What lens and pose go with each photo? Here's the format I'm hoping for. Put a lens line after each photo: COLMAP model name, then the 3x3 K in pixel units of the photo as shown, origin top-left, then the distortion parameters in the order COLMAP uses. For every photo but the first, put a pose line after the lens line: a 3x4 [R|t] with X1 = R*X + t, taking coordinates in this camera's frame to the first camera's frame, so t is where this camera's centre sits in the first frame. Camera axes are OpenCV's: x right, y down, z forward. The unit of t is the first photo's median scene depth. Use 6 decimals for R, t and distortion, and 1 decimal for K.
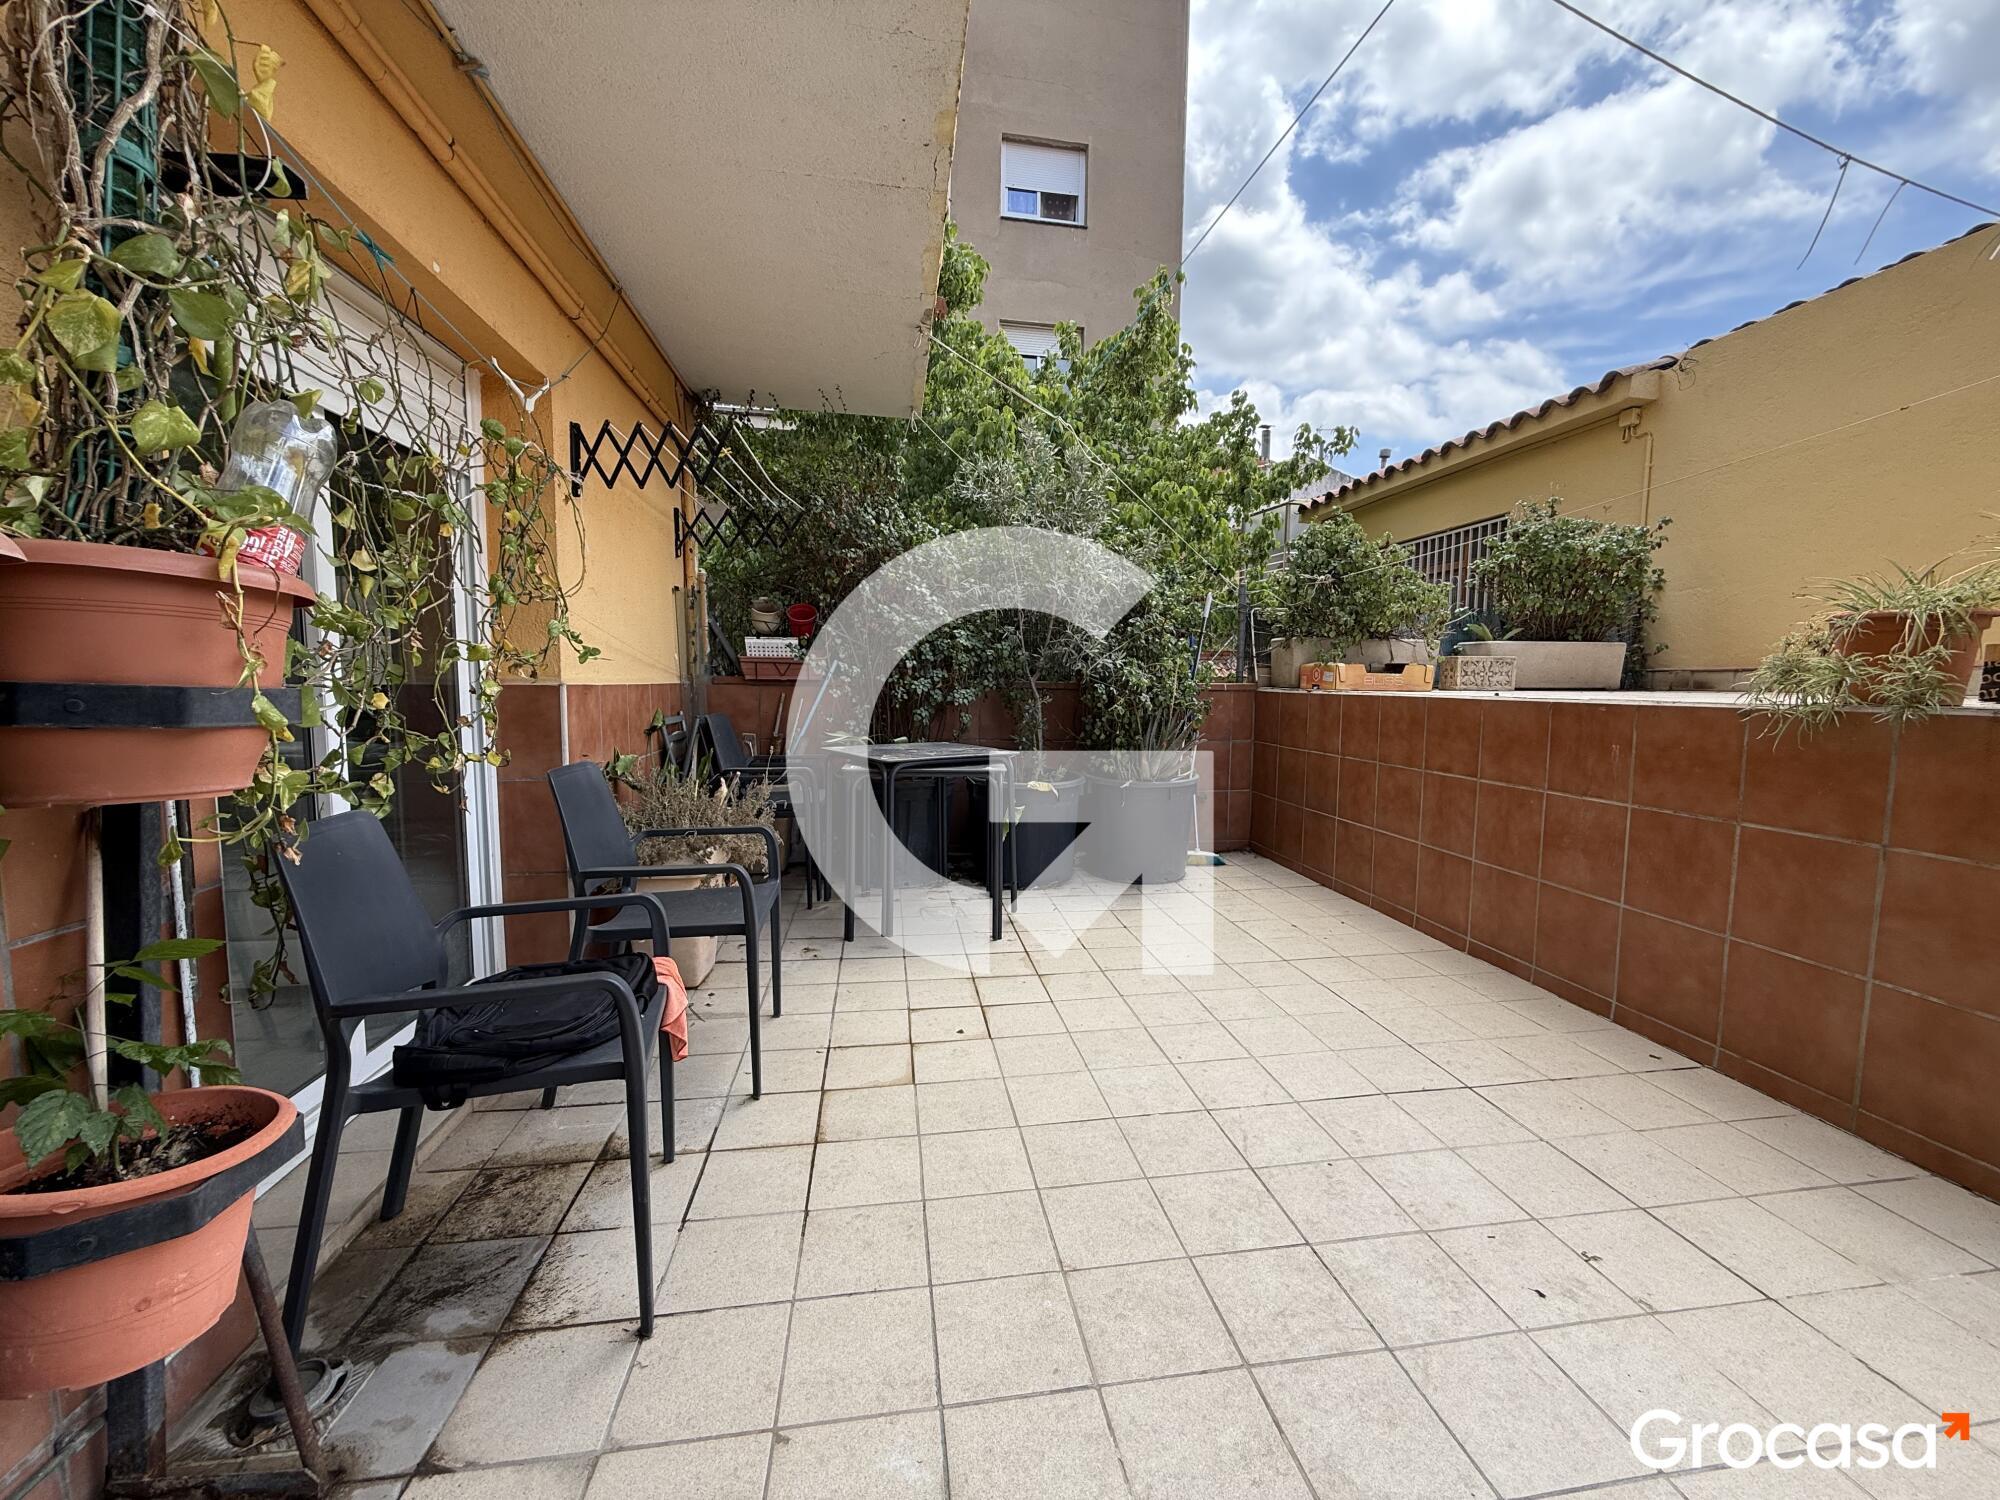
lens RADIAL K [[797.6, 0, 997.4], [0, 797.6, 757.0], [0, 0, 1]] dist [0.000072, 0.000116]
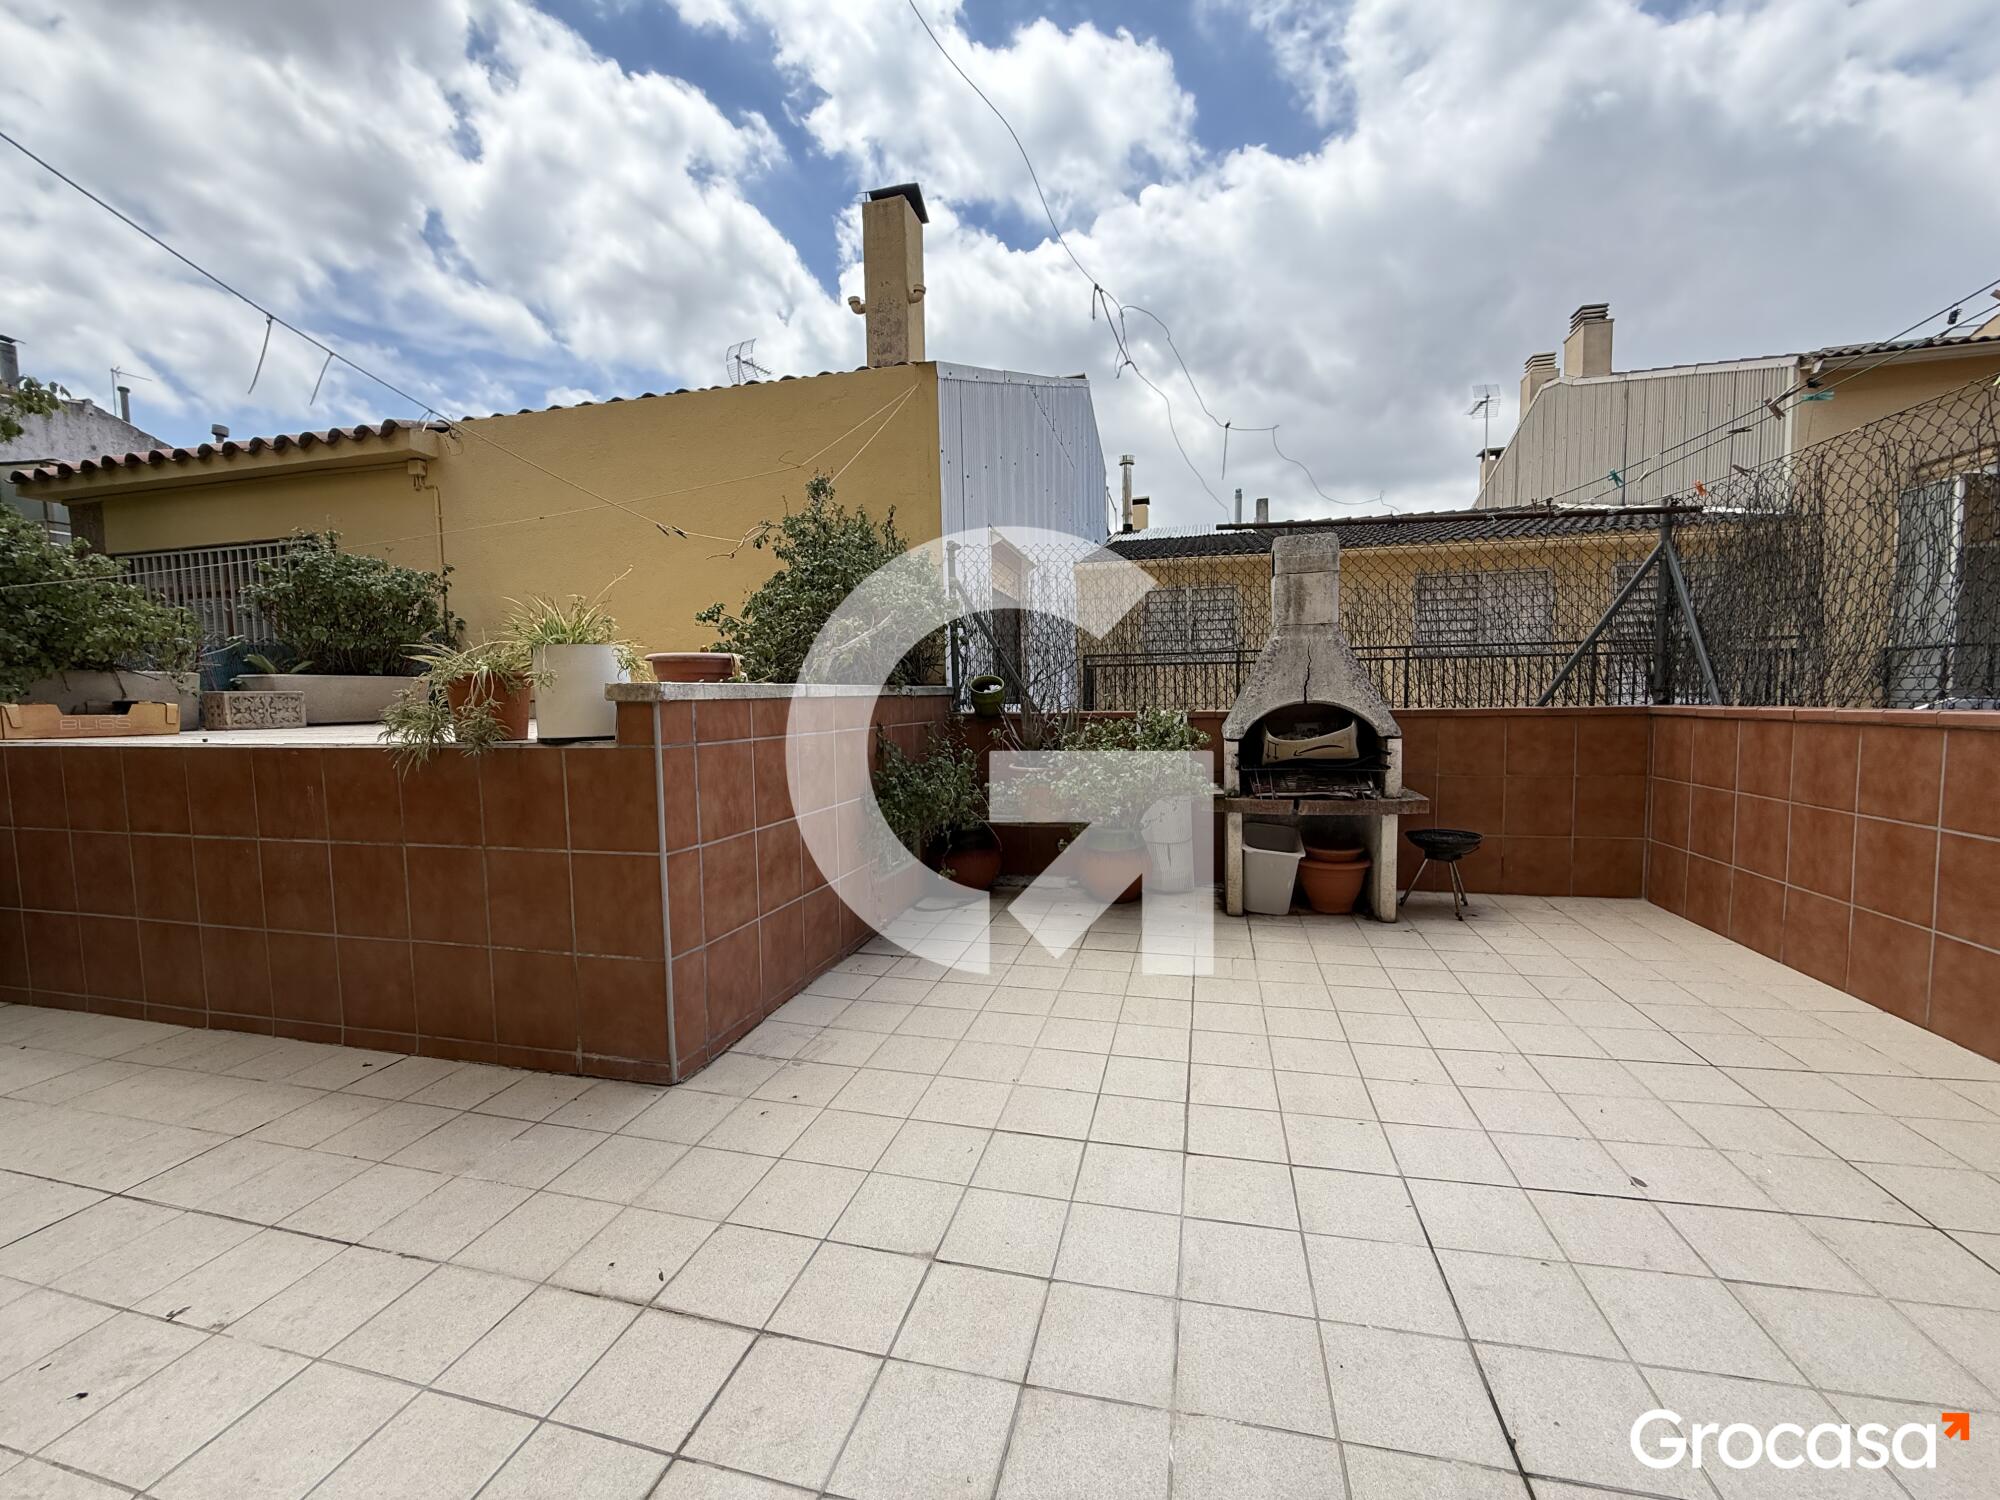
lens RADIAL K [[797.6, 0, 1006.3], [0, 797.6, 749.5], [0, 0, 1]] dist [0.000072, 0.000116]
pose [[0.381234, -0.074902, 0.921439, 0.092884], [0.105097, 0.993762, 0.037298, -0.003932], [-0.918485, 0.082621, 0.386728, -0.146304]]
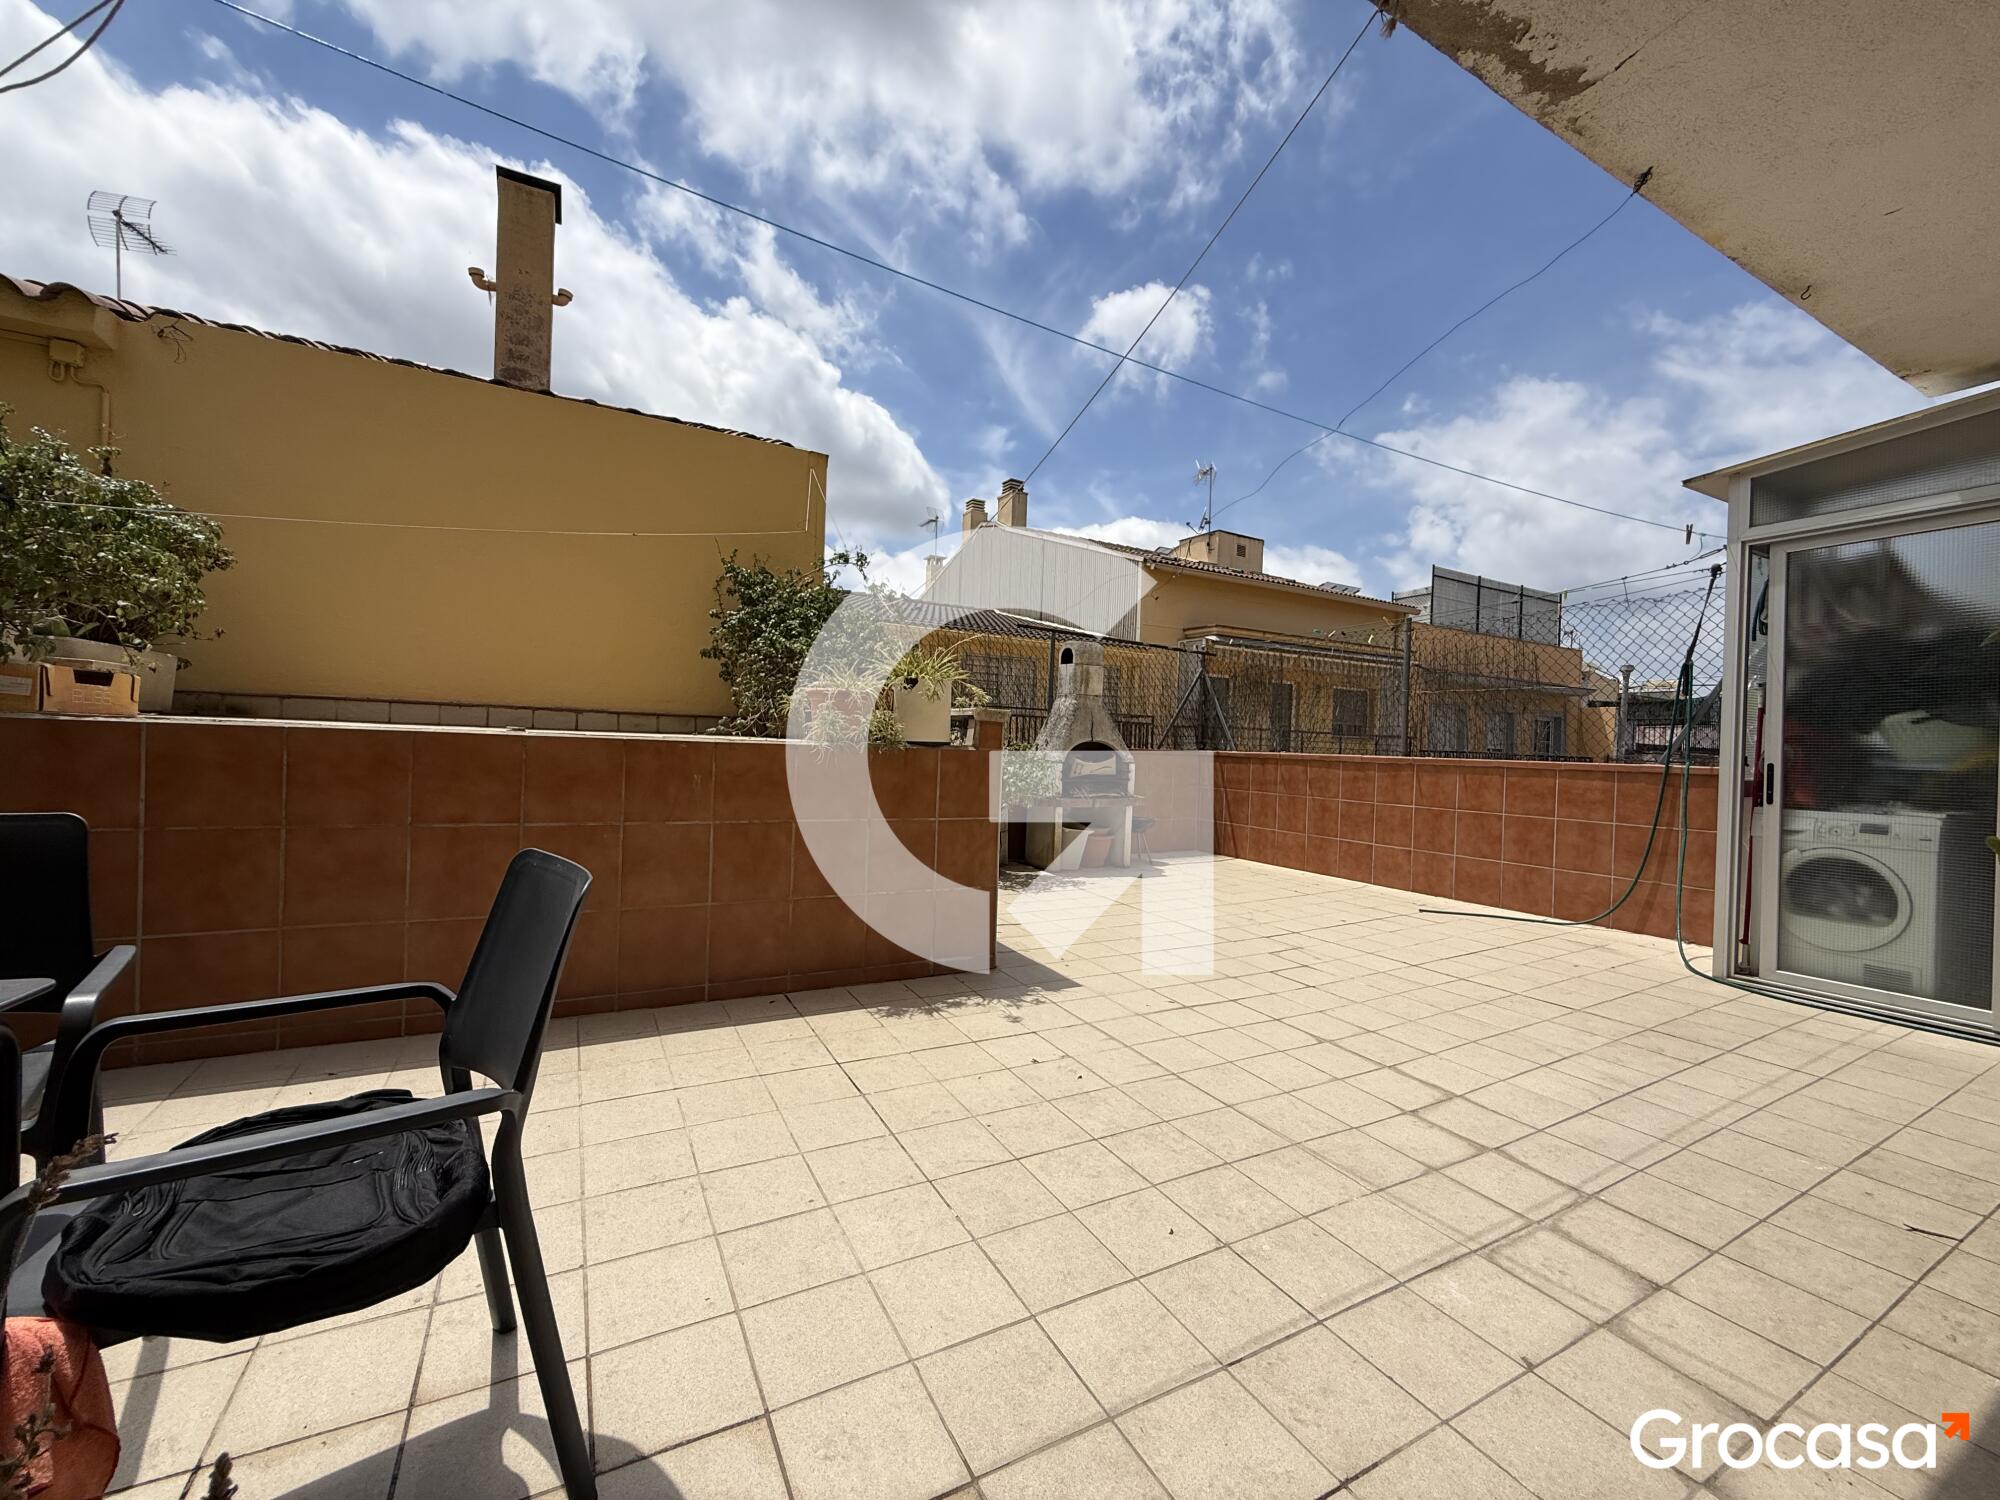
lens RADIAL K [[797.6, 0, 999.1], [0, 797.6, 751.3], [0, 0, 1]] dist [0.000072, 0.000116]
pose [[-0.352172, -0.028381, 0.935505, -0.299721], [0.049545, 0.997573, 0.048916, -0.050509], [-0.934623, 0.063577, -0.349911, 0.576581]]
